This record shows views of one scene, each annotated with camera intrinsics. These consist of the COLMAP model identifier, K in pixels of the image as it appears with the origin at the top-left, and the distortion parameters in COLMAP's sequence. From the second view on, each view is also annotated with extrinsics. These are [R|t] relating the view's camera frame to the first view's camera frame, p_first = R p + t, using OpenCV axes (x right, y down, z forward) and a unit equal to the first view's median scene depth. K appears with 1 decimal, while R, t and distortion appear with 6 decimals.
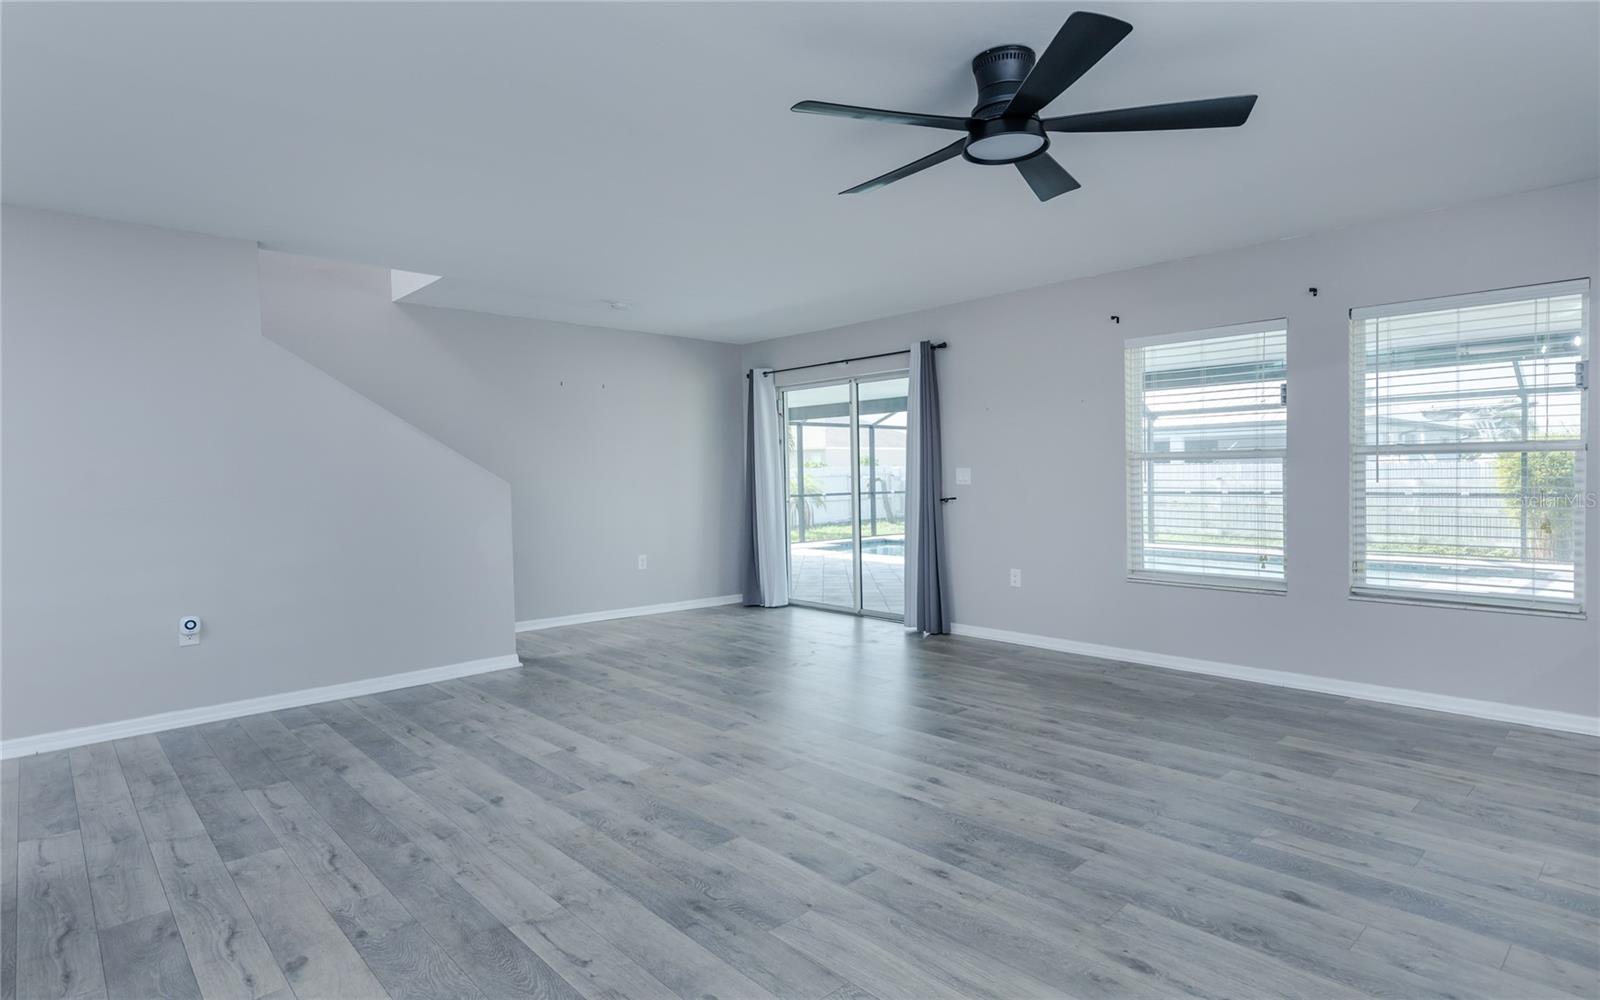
lens RADIAL K [[850.2, 0, 812.6], [0, 850.2, 493.4], [0, 0, 1]] dist [-0.002075, 0.002326]
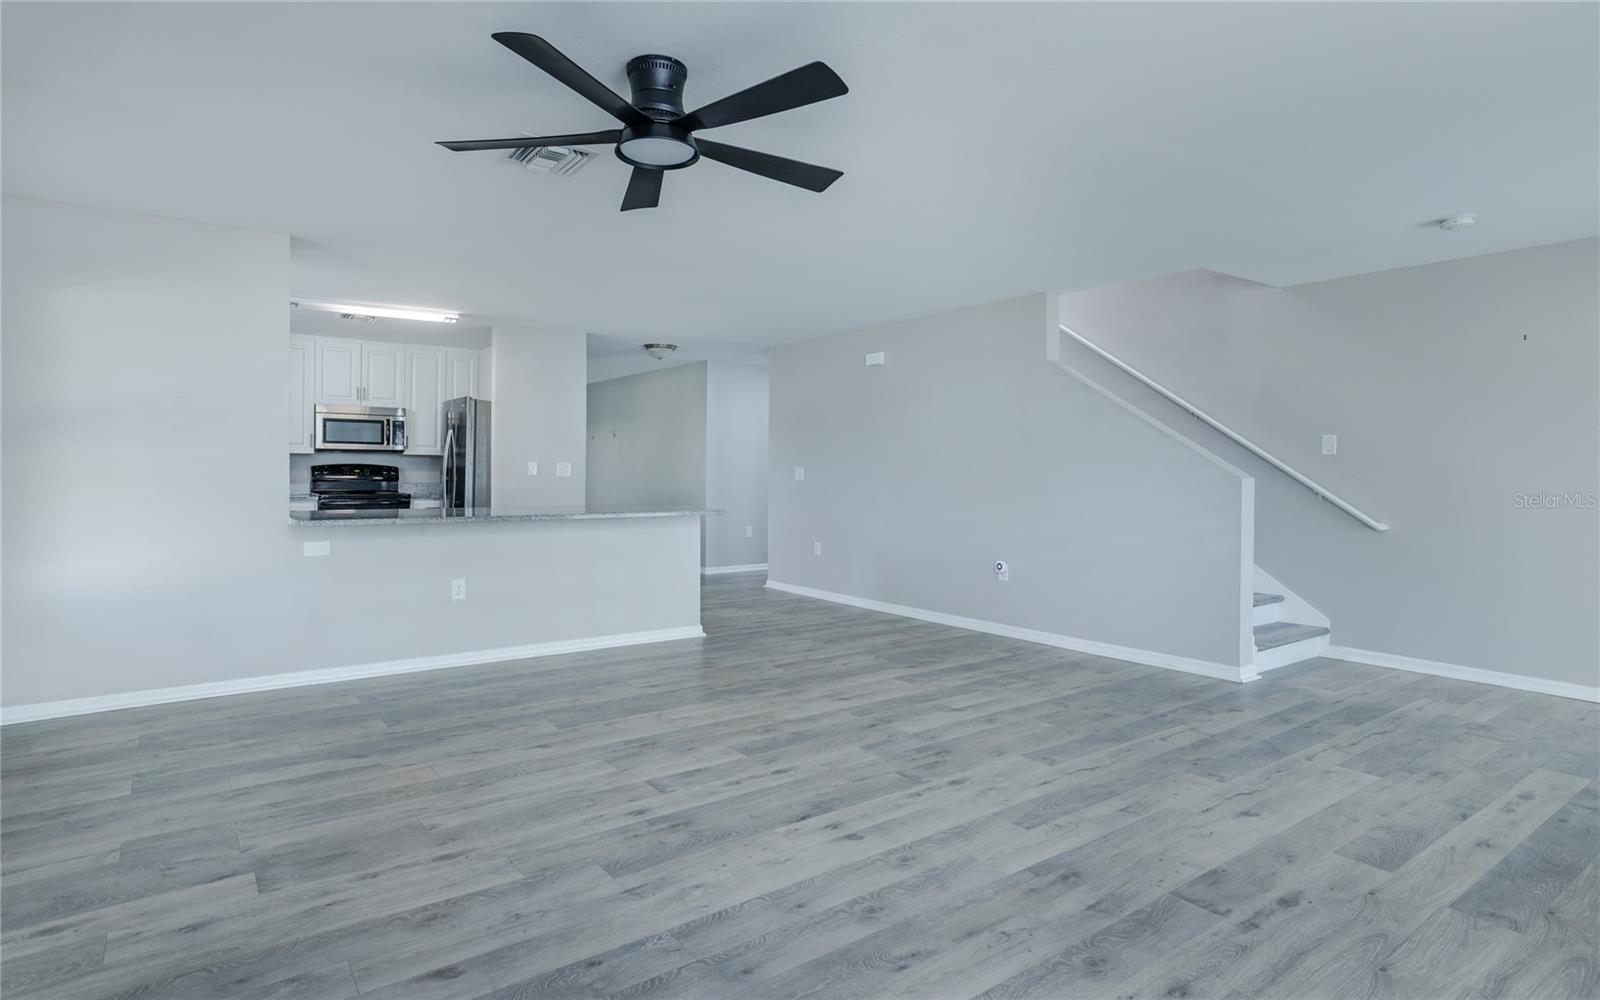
lens RADIAL K [[850.2, 0, 805.3], [0, 850.2, 490.0], [0, 0, 1]] dist [-0.002075, 0.002326]
pose [[-0.128027, 0.036904, -0.991084, 1.079047], [-0.026434, 0.998825, 0.040607, -0.045517], [0.991418, 0.031397, -0.126901, 1.158803]]
